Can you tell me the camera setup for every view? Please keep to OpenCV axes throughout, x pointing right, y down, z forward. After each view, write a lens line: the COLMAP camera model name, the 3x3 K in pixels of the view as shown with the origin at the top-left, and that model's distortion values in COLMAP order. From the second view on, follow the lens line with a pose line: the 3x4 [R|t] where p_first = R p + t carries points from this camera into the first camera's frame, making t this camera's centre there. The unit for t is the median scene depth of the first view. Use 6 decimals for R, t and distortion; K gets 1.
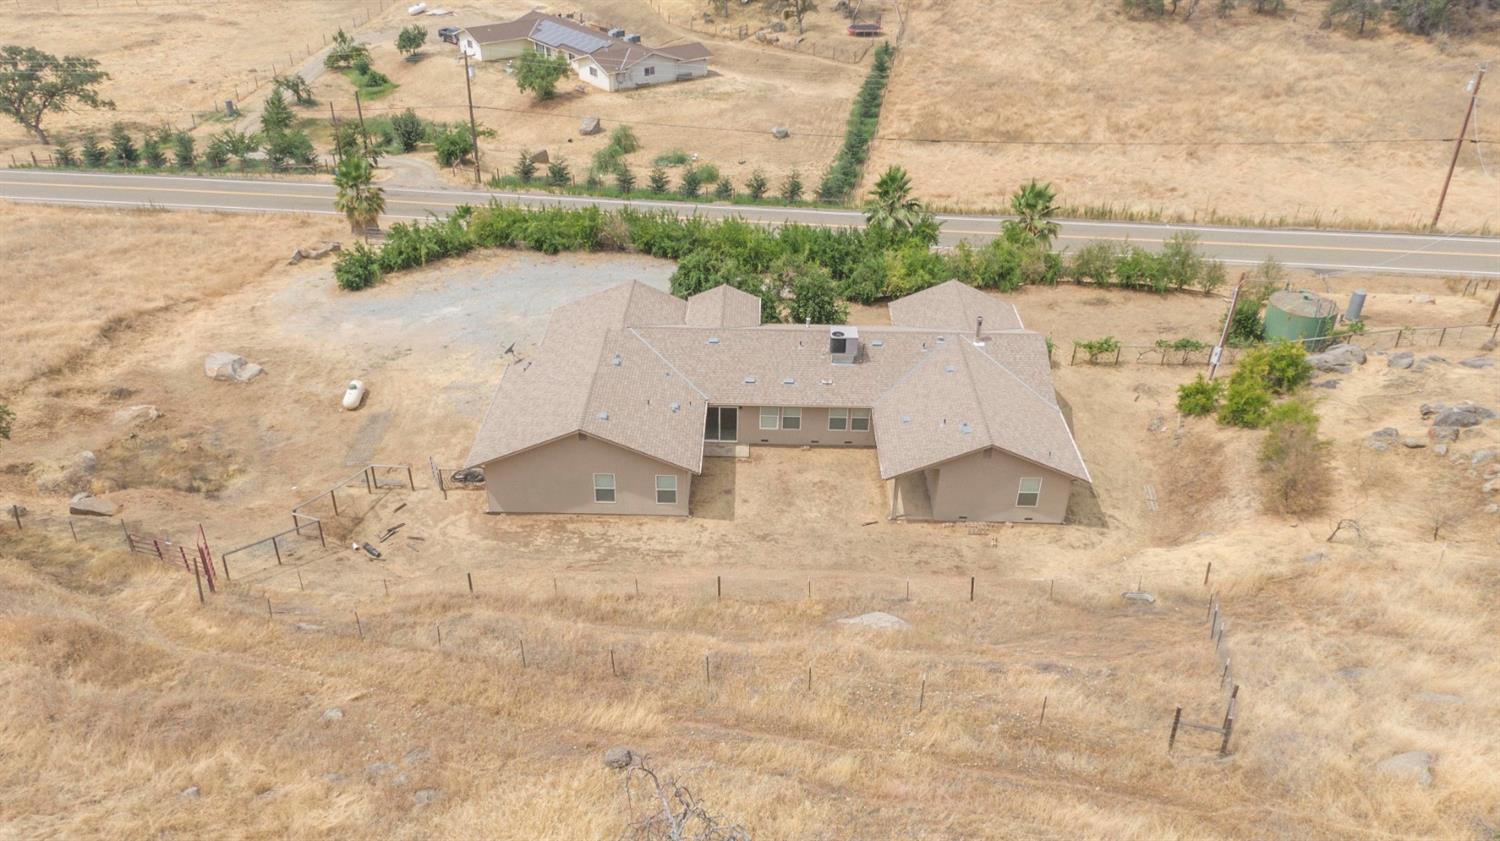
lens RADIAL K [[1126.4, 0, 750.0], [0, 1126.4, 420.5], [0, 0, 1]] dist [0.033168, -0.057850]
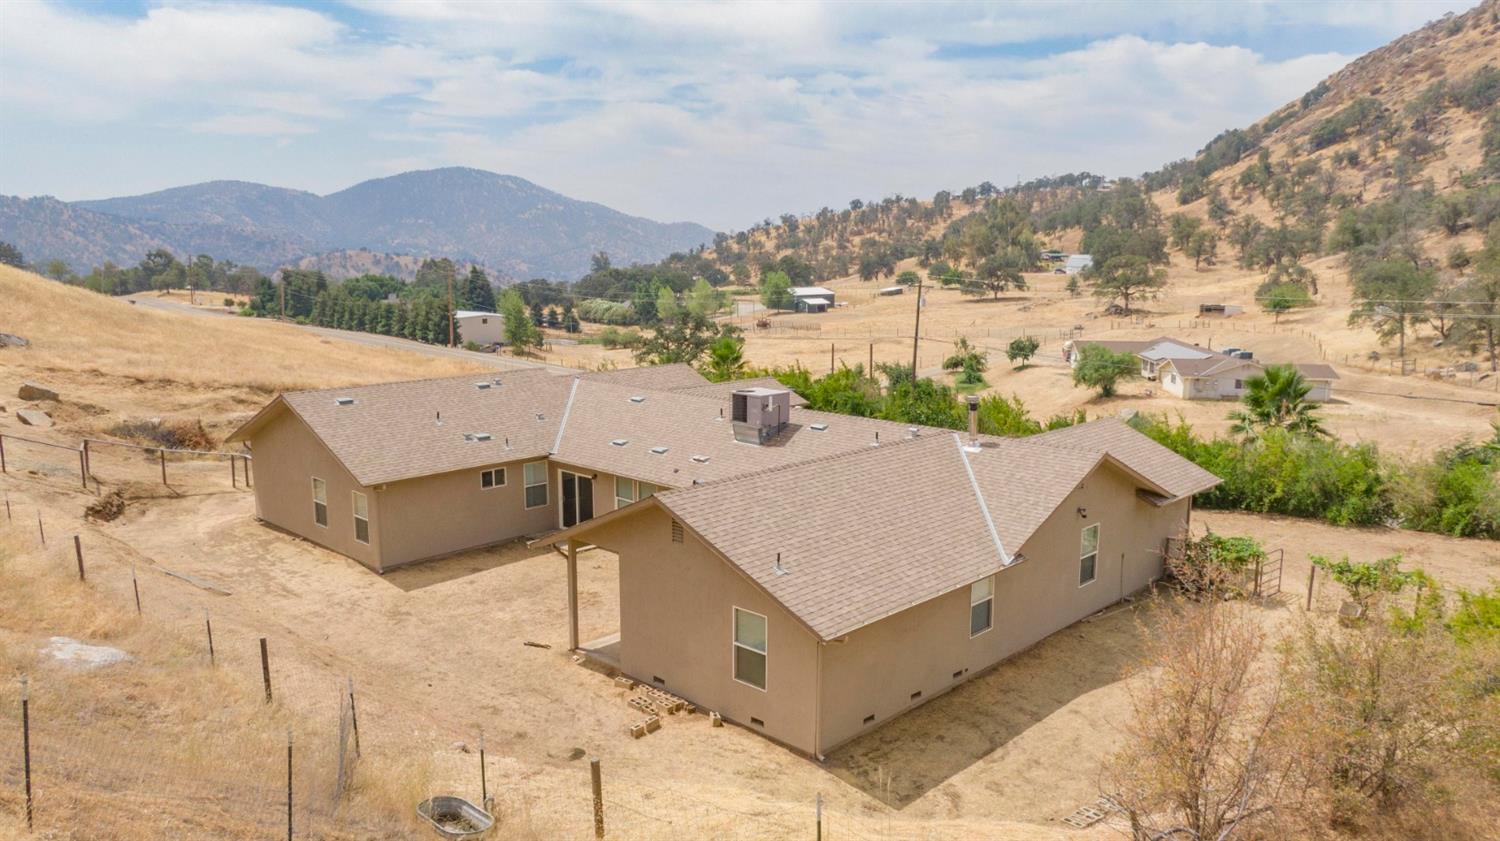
lens RADIAL K [[1076.0, 0, 750.0], [0, 1076.0, 420.5], [0, 0, 1]] dist [-0.005056, 0.003524]
pose [[0.738890, 0.099476, -0.666443, 0.459683], [-0.334932, 0.912428, -0.235148, 0.072339], [0.584690, 0.396962, 0.707502, 0.589989]]
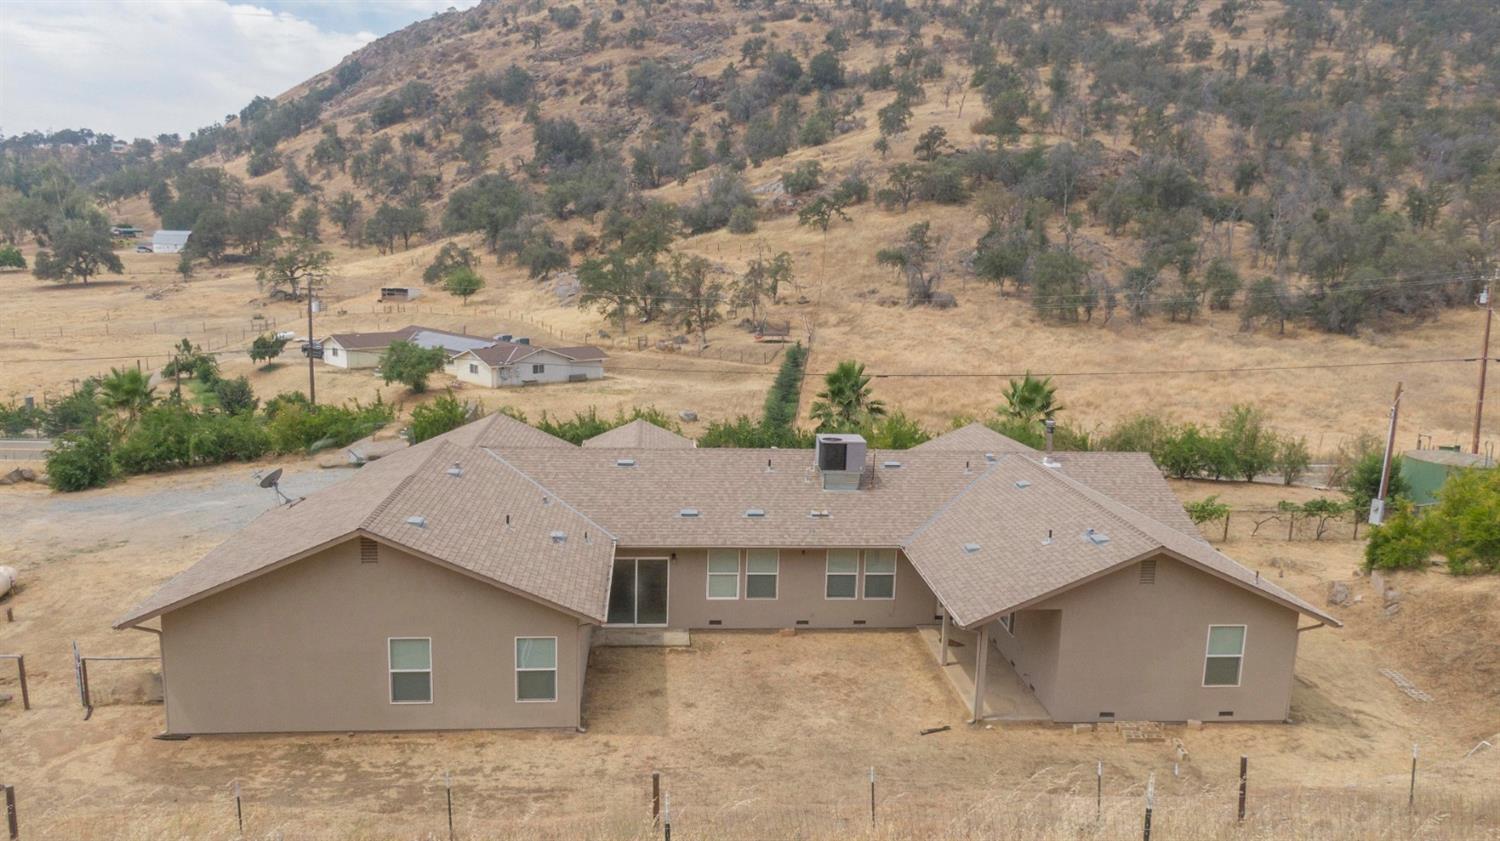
lens RADIAL K [[1126.4, 0, 750.0], [0, 1126.4, 420.5], [0, 0, 1]] dist [0.033168, -0.057850]
pose [[0.995205, -0.006529, 0.097592, -0.024547], [0.040252, 0.936699, -0.347815, 0.121459], [-0.089144, 0.350076, 0.932470, 0.429809]]
